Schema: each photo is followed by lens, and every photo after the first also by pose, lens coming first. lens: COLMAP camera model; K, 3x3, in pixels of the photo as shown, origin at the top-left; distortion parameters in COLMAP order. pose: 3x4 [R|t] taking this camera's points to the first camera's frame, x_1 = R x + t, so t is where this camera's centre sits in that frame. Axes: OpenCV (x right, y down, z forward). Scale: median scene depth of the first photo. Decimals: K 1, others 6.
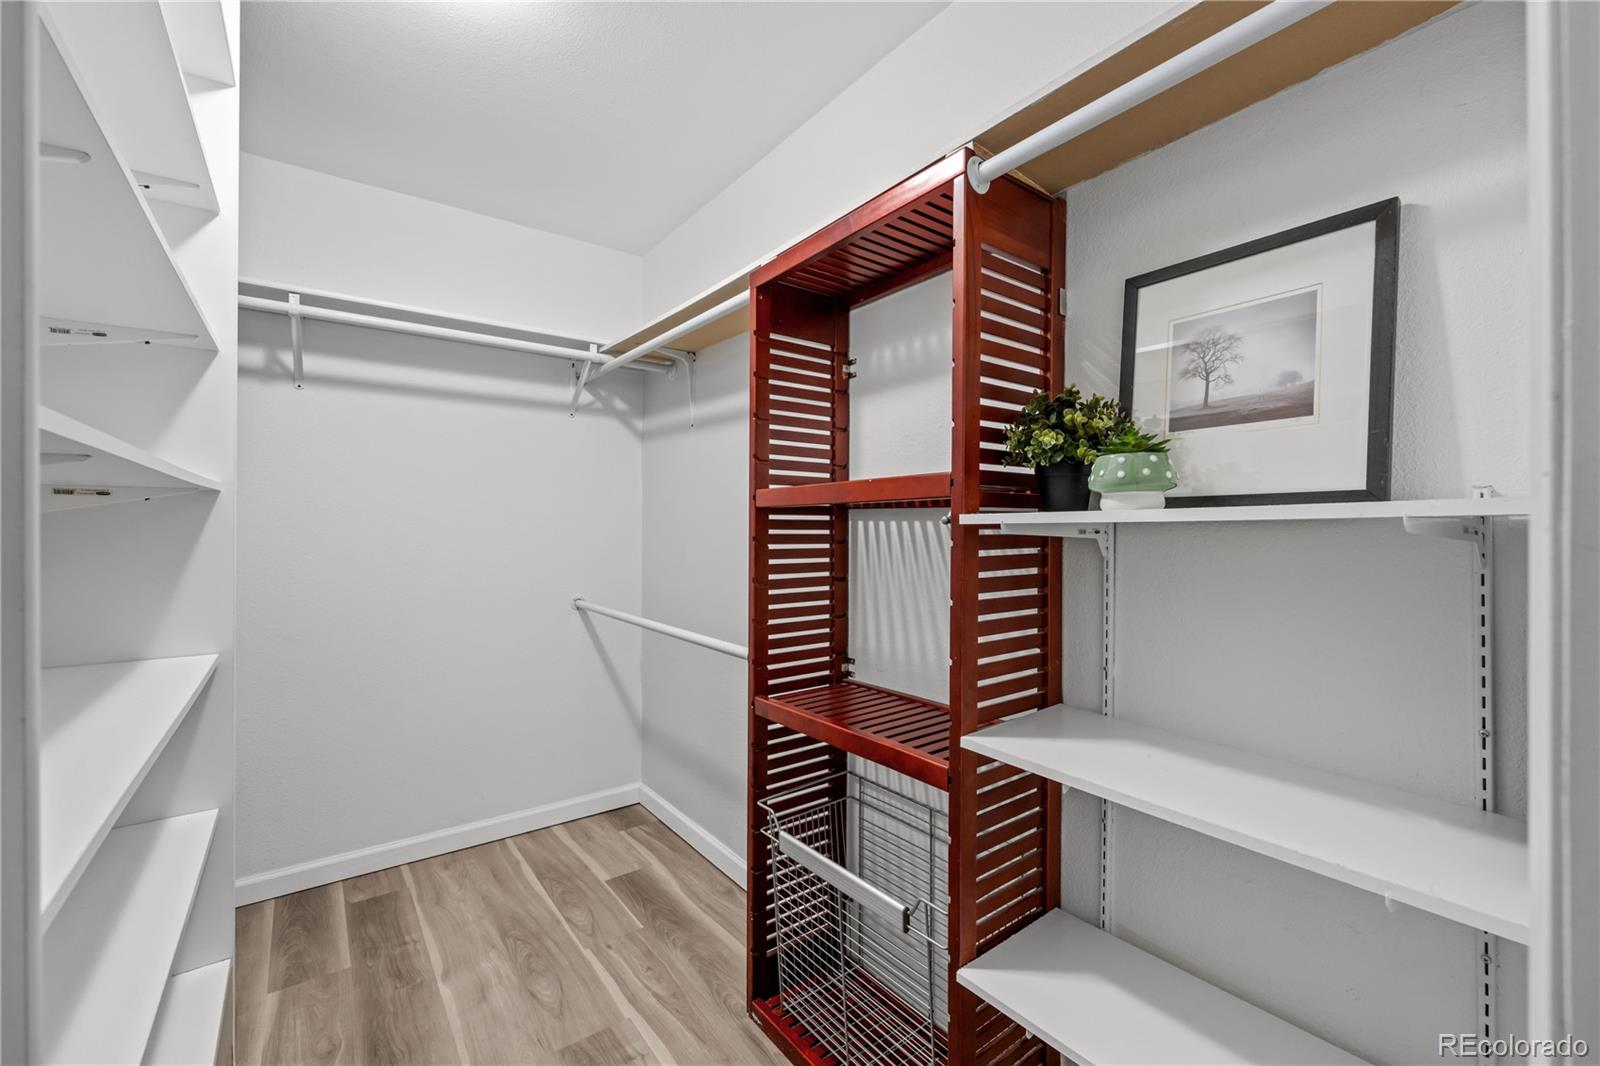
lens RADIAL K [[642.1, 0, 793.7], [0, 642.1, 531.8], [0, 0, 1]] dist [-0.008229, -0.000006]
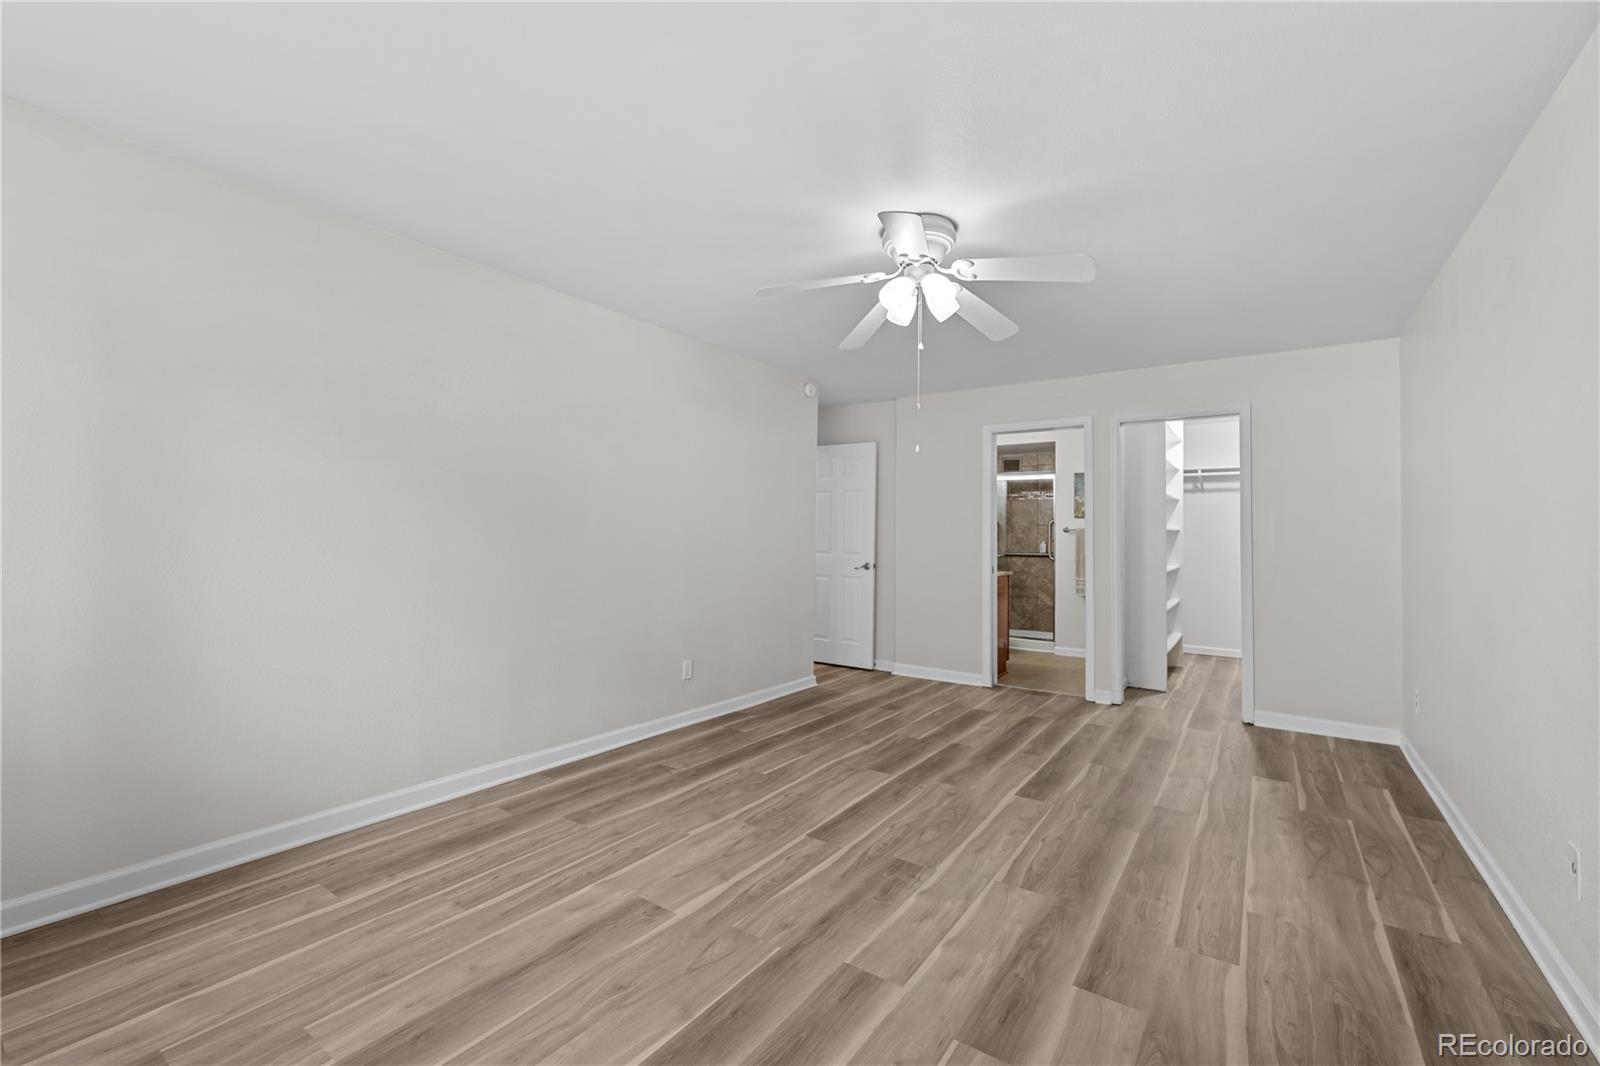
lens RADIAL K [[692.5, 0, 797.1], [0, 692.5, 534.3], [0, 0, 1]] dist [-0.000074, -0.001383]
pose [[0.316146, -0.001466, -0.948709, 1.896243], [-0.006680, 0.999971, -0.003771, 0.002895], [0.948687, 0.007530, 0.316127, -2.047009]]
